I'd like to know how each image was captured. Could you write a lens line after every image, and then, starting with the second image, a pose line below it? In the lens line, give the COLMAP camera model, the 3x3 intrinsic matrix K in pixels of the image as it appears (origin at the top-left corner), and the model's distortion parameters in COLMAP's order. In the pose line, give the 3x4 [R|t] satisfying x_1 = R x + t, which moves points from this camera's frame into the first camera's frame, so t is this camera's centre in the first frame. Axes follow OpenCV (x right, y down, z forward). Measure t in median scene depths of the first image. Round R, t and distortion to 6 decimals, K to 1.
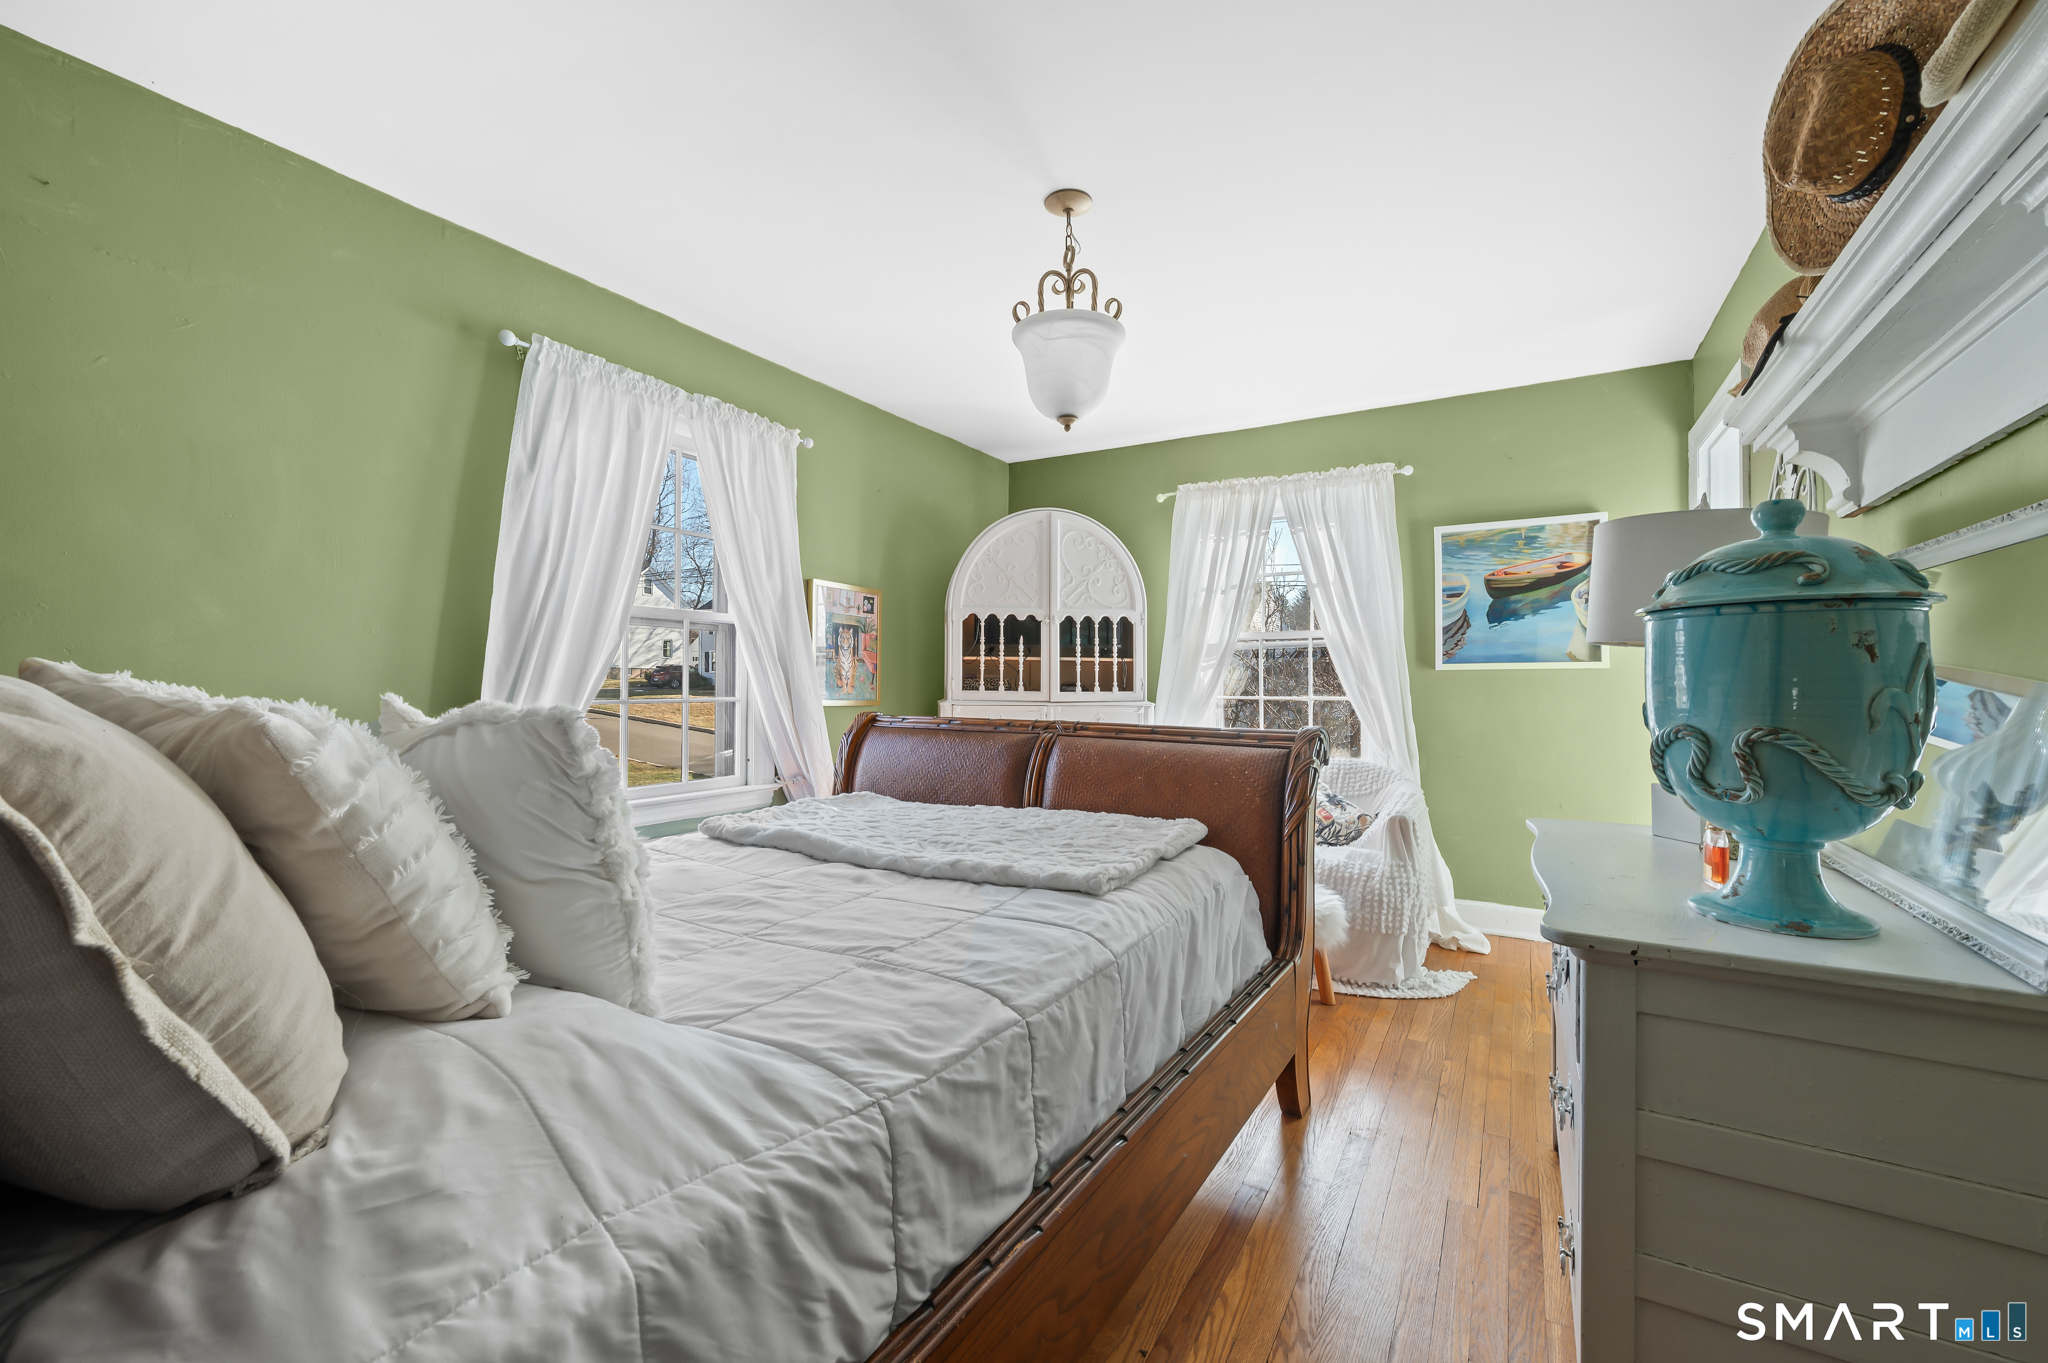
lens RADIAL K [[813.6, 0, 1024.0], [0, 813.6, 681.5], [0, 0, 1]] dist [-0.000216, -0.000002]
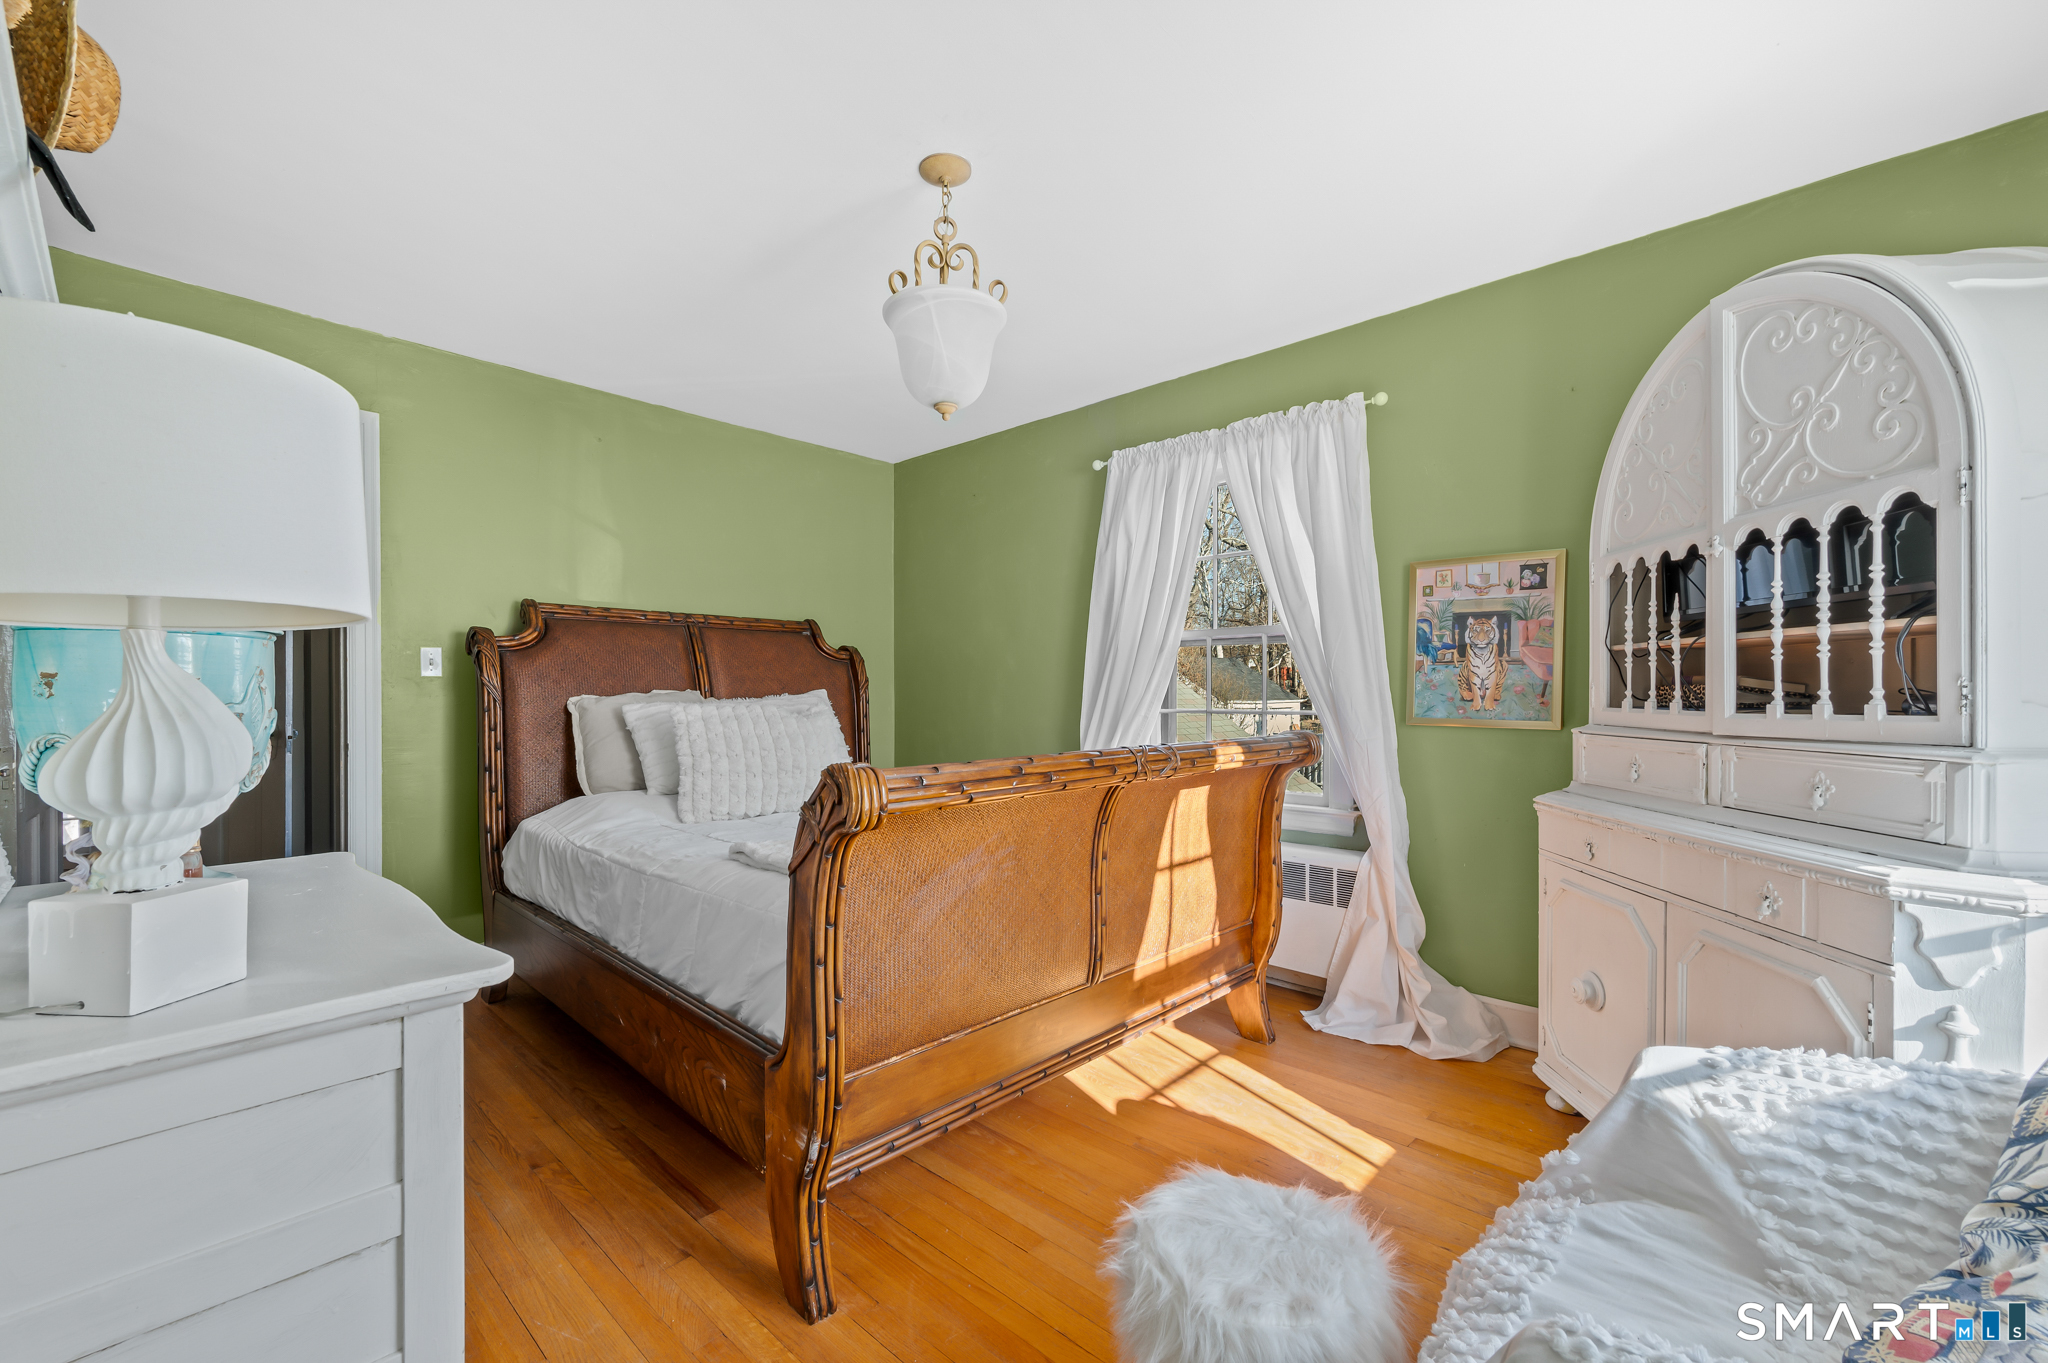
lens RADIAL K [[827.2, 0, 1030.3], [0, 827.2, 702.5], [0, 0, 1]] dist [-0.000209, -0.000058]
pose [[-0.196307, 0.002117, -0.980540, 0.542644], [0.000637, 0.999998, 0.002031, 0.006060], [0.980542, -0.000226, -0.196308, 0.730108]]
